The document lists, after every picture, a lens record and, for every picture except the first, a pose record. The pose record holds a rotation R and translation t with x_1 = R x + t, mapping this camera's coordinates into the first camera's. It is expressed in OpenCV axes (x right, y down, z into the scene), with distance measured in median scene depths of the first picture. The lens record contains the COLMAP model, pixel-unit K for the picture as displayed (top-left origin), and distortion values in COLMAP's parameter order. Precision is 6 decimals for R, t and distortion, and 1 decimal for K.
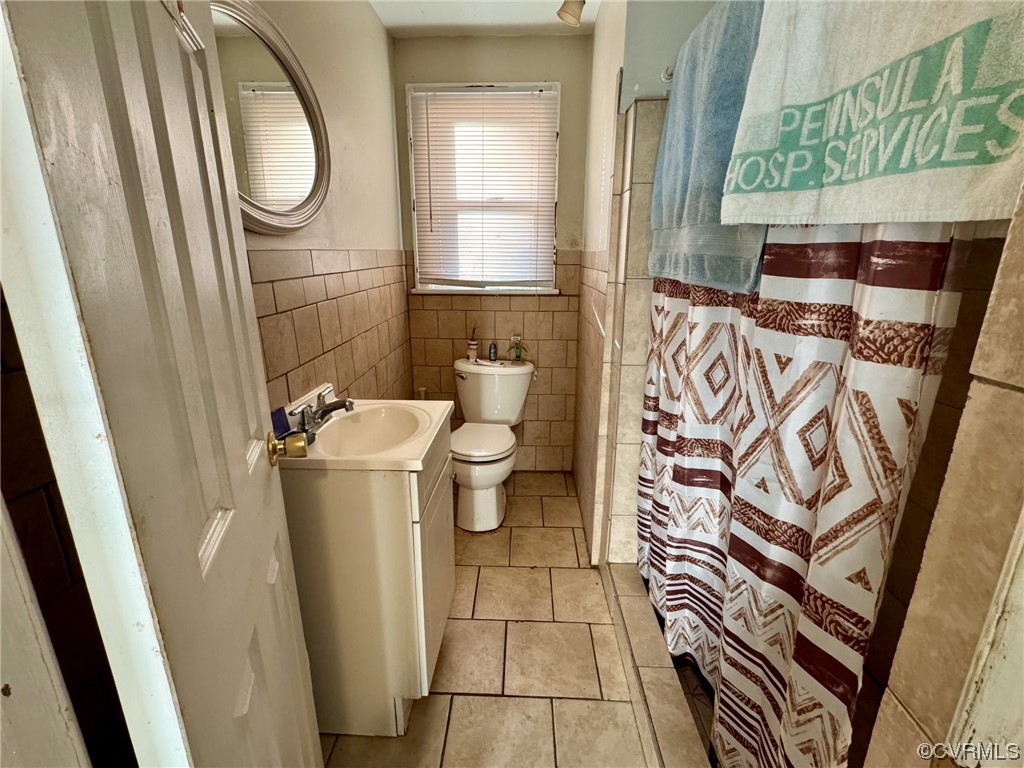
lens RADIAL K [[457.6, 0, 513.5], [0, 457.6, 383.4], [0, 0, 1]] dist [-0.002886, 0.000245]
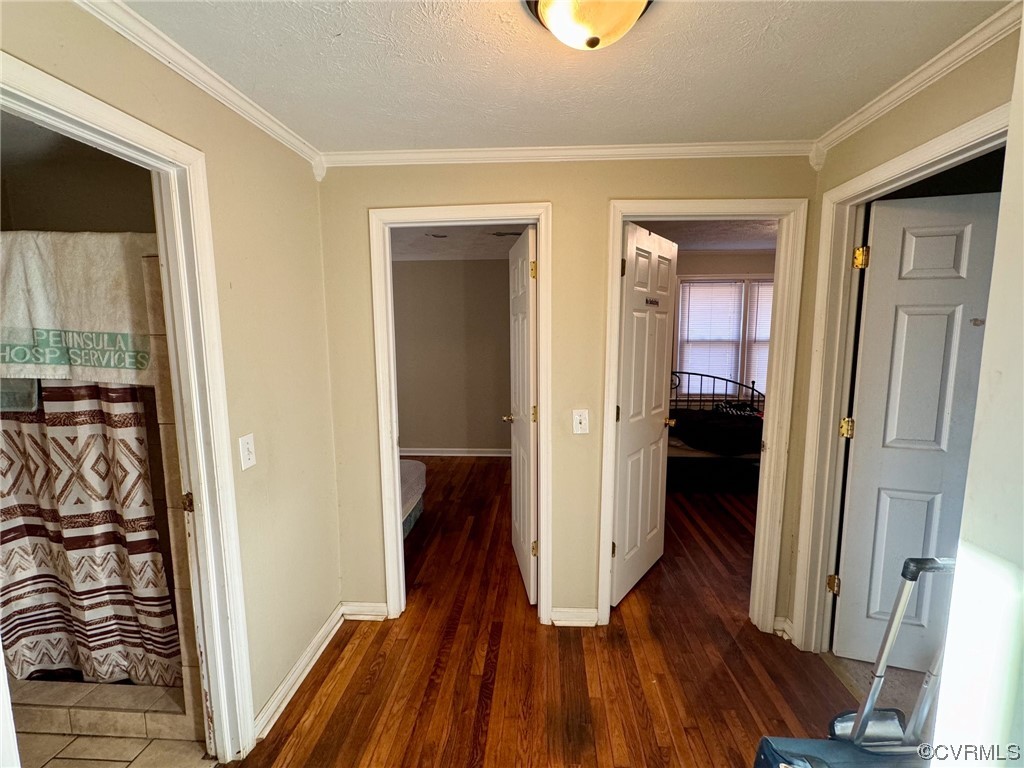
lens RADIAL K [[457.6, 0, 512.4], [0, 457.6, 384.9], [0, 0, 1]] dist [-0.002886, 0.000245]
pose [[0.034650, -0.122457, 0.991869, -1.433675], [0.267255, 0.957456, 0.108872, 0.026745], [-0.963003, 0.261309, 0.065903, -1.197065]]
